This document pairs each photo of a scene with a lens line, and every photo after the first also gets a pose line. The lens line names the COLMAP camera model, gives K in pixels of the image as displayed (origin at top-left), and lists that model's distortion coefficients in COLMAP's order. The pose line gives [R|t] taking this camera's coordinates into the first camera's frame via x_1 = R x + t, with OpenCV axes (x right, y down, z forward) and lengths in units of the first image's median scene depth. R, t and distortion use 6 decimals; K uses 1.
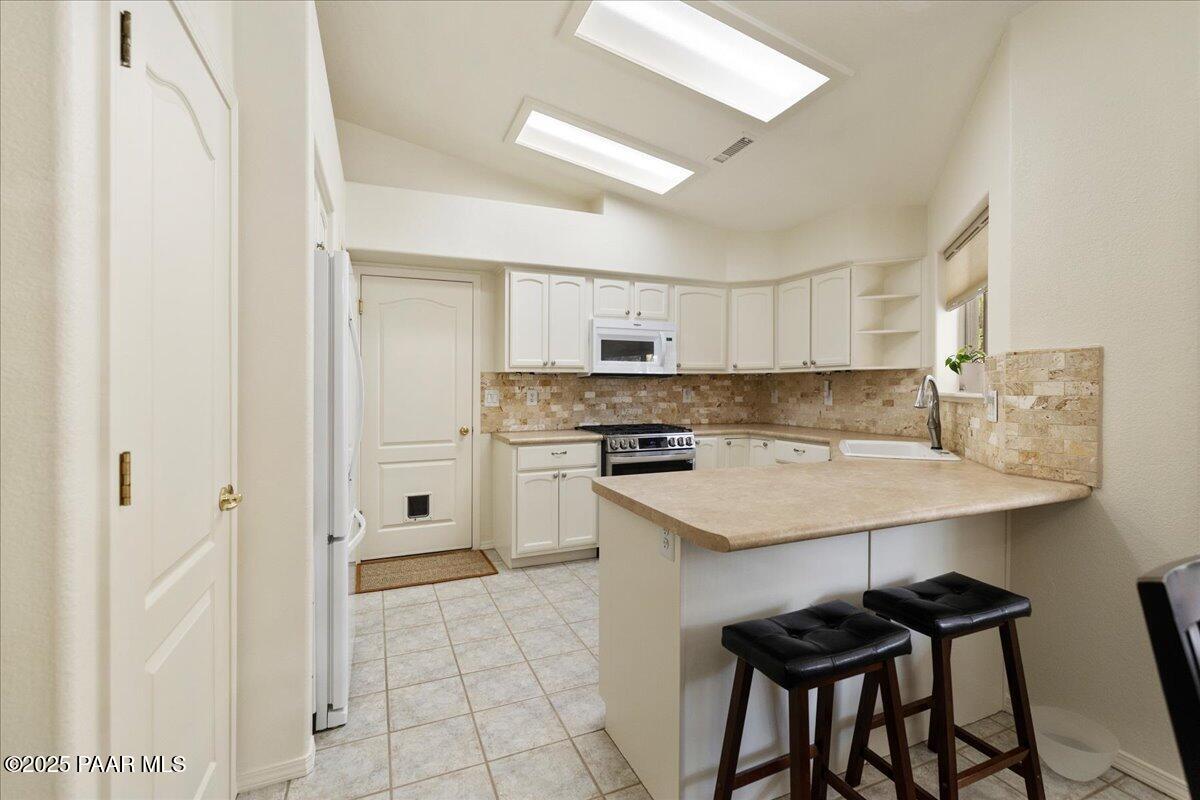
lens RADIAL K [[597.4, 0, 636.5], [0, 597.4, 391.7], [0, 0, 1]] dist [-0.000348, 0.000013]
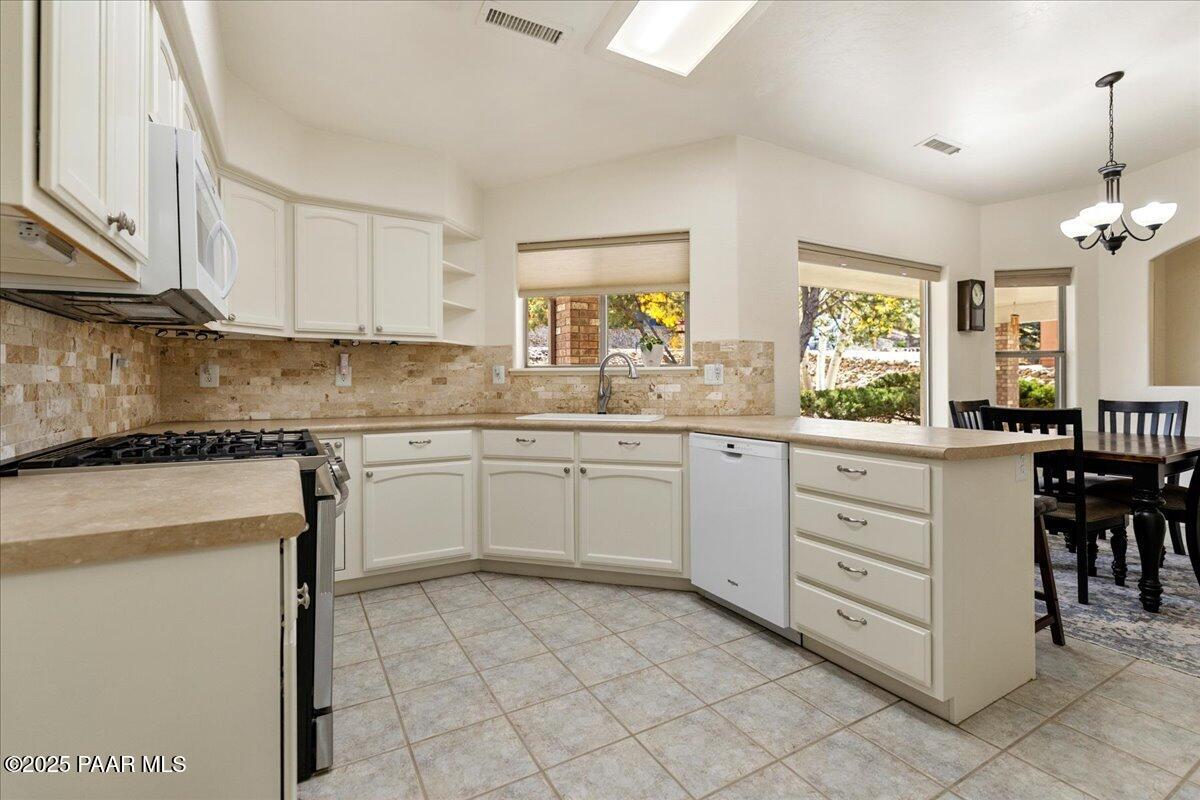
lens RADIAL K [[509.5, 0, 597.2], [0, 509.5, 384.5], [0, 0, 1]] dist [0.000326, 0.000042]
pose [[-0.083202, -0.001308, 0.996532, -0.375608], [0.010621, 0.999941, 0.002199, 0.024259], [-0.996476, 0.010767, -0.083184, 0.784197]]
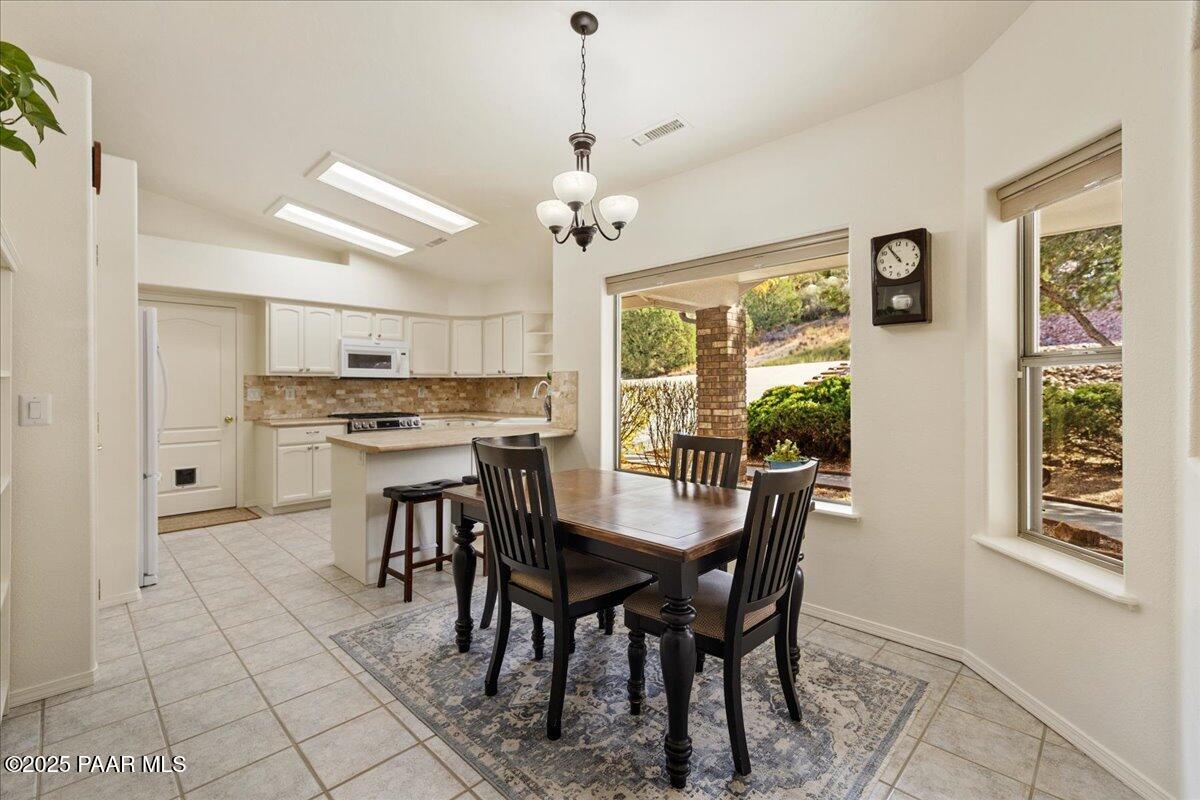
lens RADIAL K [[548.5, 0, 679.6], [0, 548.5, 394.8], [0, 0, 1]] dist [0.000255, 0.000374]
pose [[0.905785, -0.004093, 0.423718, 0.102126], [0.000146, 0.999956, 0.009347, -0.000286], [-0.423737, -0.008404, 0.905746, -0.524075]]
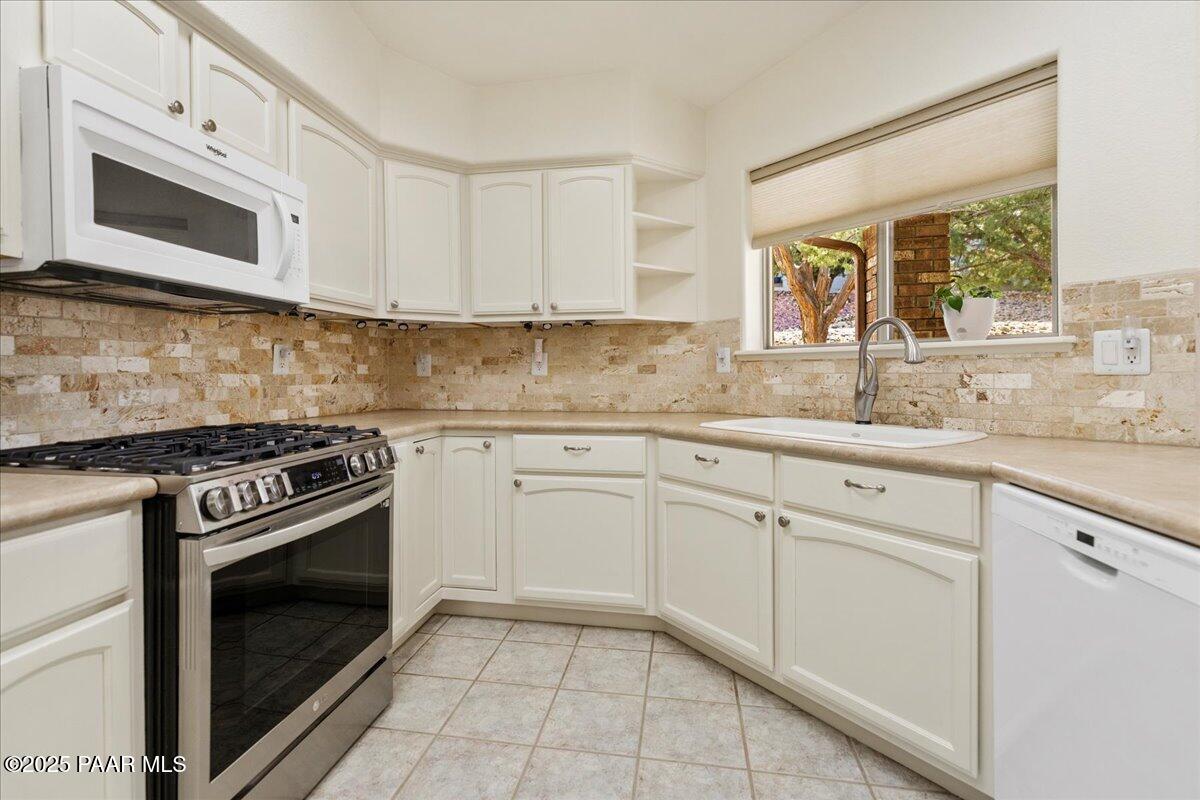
lens RADIAL K [[529.2, 0, 618.3], [0, 529.2, 378.6], [0, 0, 1]] dist [-0.002400, -0.000171]
pose [[0.554376, -0.010901, 0.832195, -0.132524], [0.010392, 0.999927, 0.006175, 0.025134], [-0.832201, 0.005225, 0.554449, 0.639750]]
